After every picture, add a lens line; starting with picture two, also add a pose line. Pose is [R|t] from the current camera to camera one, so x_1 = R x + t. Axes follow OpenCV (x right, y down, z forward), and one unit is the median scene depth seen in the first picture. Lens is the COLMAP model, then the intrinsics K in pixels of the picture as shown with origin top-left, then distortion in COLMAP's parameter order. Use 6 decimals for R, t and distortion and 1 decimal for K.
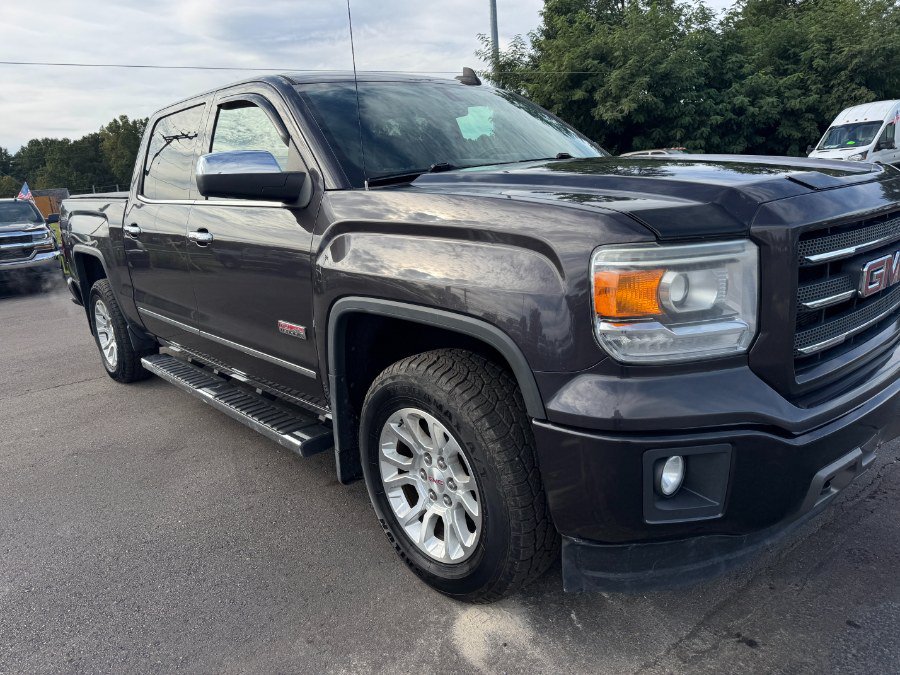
lens RADIAL K [[635.7, 0, 447.8], [0, 635.7, 339.3], [0, 0, 1]] dist [0.021595, -0.024933]
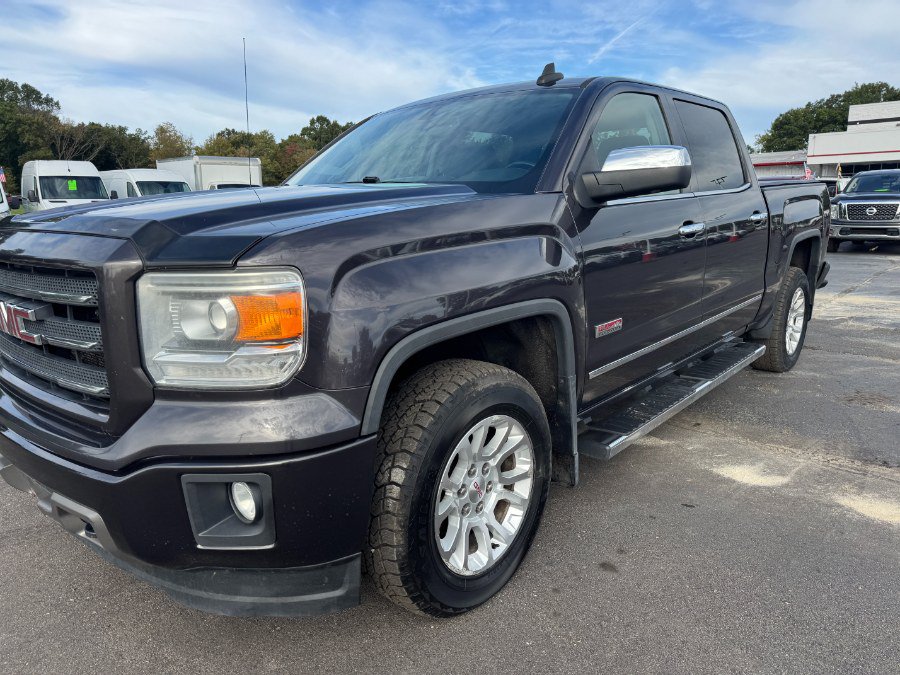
lens RADIAL K [[635.7, 0, 449.6], [0, 635.7, 338.8], [0, 0, 1]] dist [0.021595, -0.024933]
pose [[-0.134236, -0.140997, 0.980867, -0.517235], [0.268199, 0.947714, 0.172936, -0.133403], [-0.953965, 0.286282, -0.089402, 0.685225]]
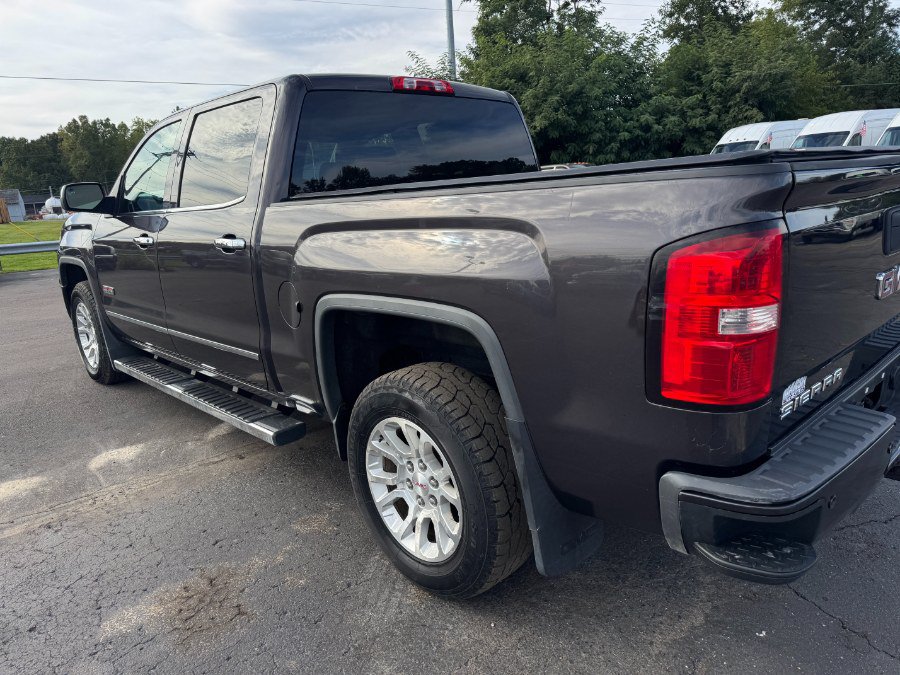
lens RADIAL K [[635.7, 0, 448.6], [0, 635.7, 337.5], [0, 0, 1]] dist [0.021595, -0.024933]
pose [[0.998810, 0.000255, 0.048765, 0.366017], [0.000228, 0.999951, -0.009882, 0.048530], [-0.048765, 0.009882, 0.998761, -0.345559]]
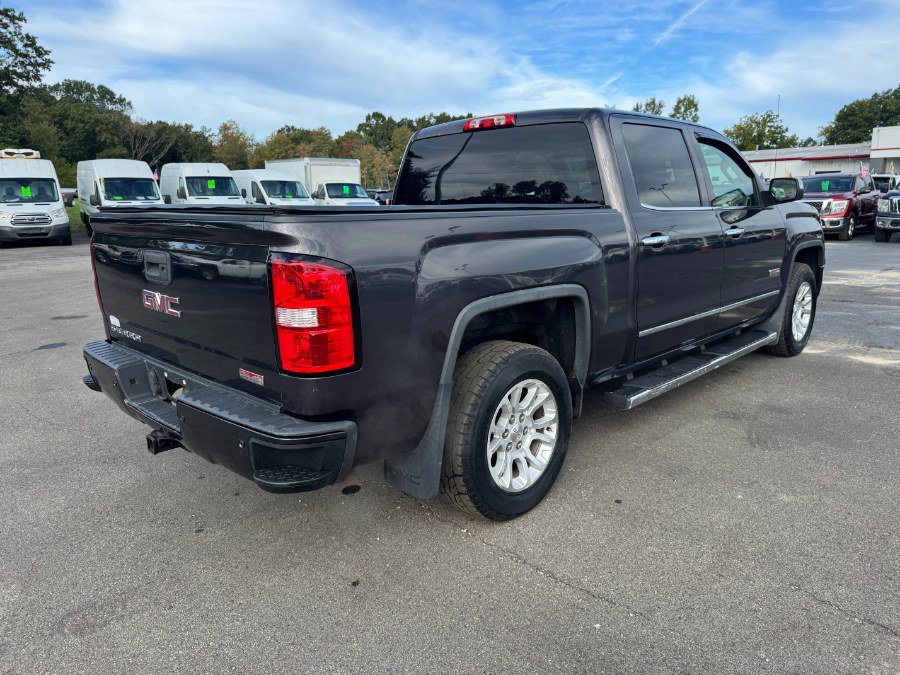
lens RADIAL K [[635.7, 0, 453.1], [0, 635.7, 336.6], [0, 0, 1]] dist [0.021595, -0.024933]
pose [[-0.064645, -0.147793, 0.986903, -1.053052], [0.267918, 0.950092, 0.159830, -0.198319], [-0.961271, 0.274741, -0.021822, 1.011906]]
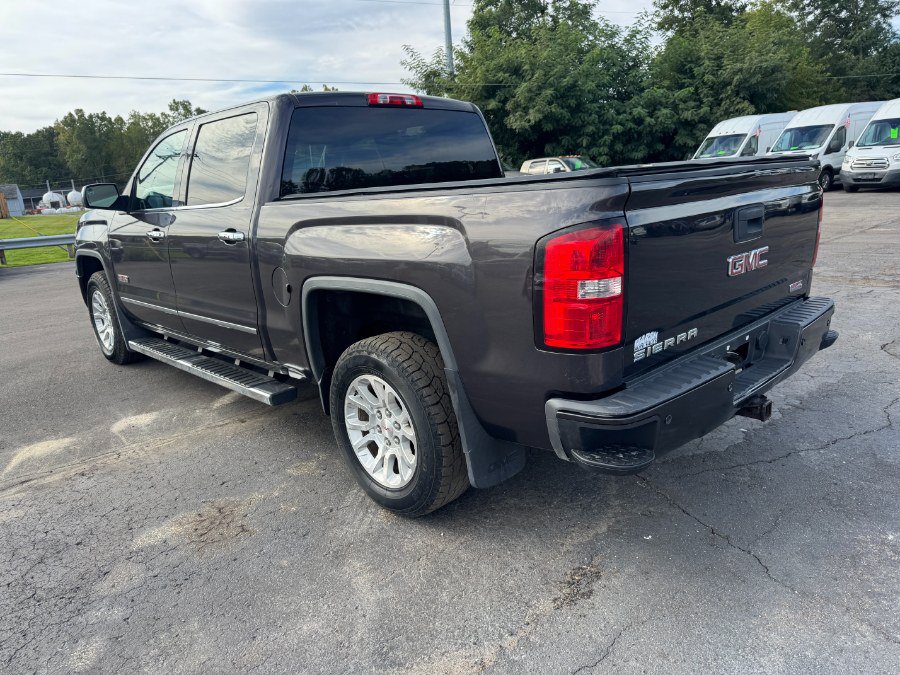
lens RADIAL K [[635.7, 0, 450.9], [0, 635.7, 342.7], [0, 0, 1]] dist [0.021595, -0.024933]
pose [[0.998635, -0.006137, 0.051868, 0.395676], [0.005661, 0.999941, 0.009317, 0.066893], [-0.051922, -0.009011, 0.998610, -0.457998]]
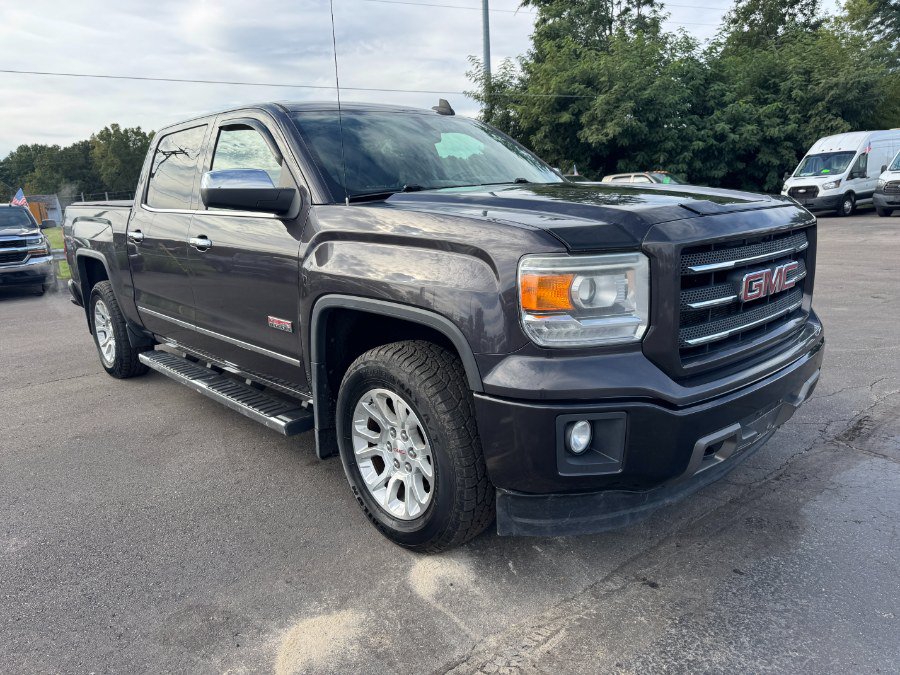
lens RADIAL K [[635.7, 0, 447.0], [0, 635.7, 341.2], [0, 0, 1]] dist [0.021595, -0.024933]
pose [[0.999588, 0.022004, 0.018442, 0.018287], [-0.021597, 0.999525, -0.021994, 0.017322], [-0.018917, 0.021587, 0.999588, -0.078678]]
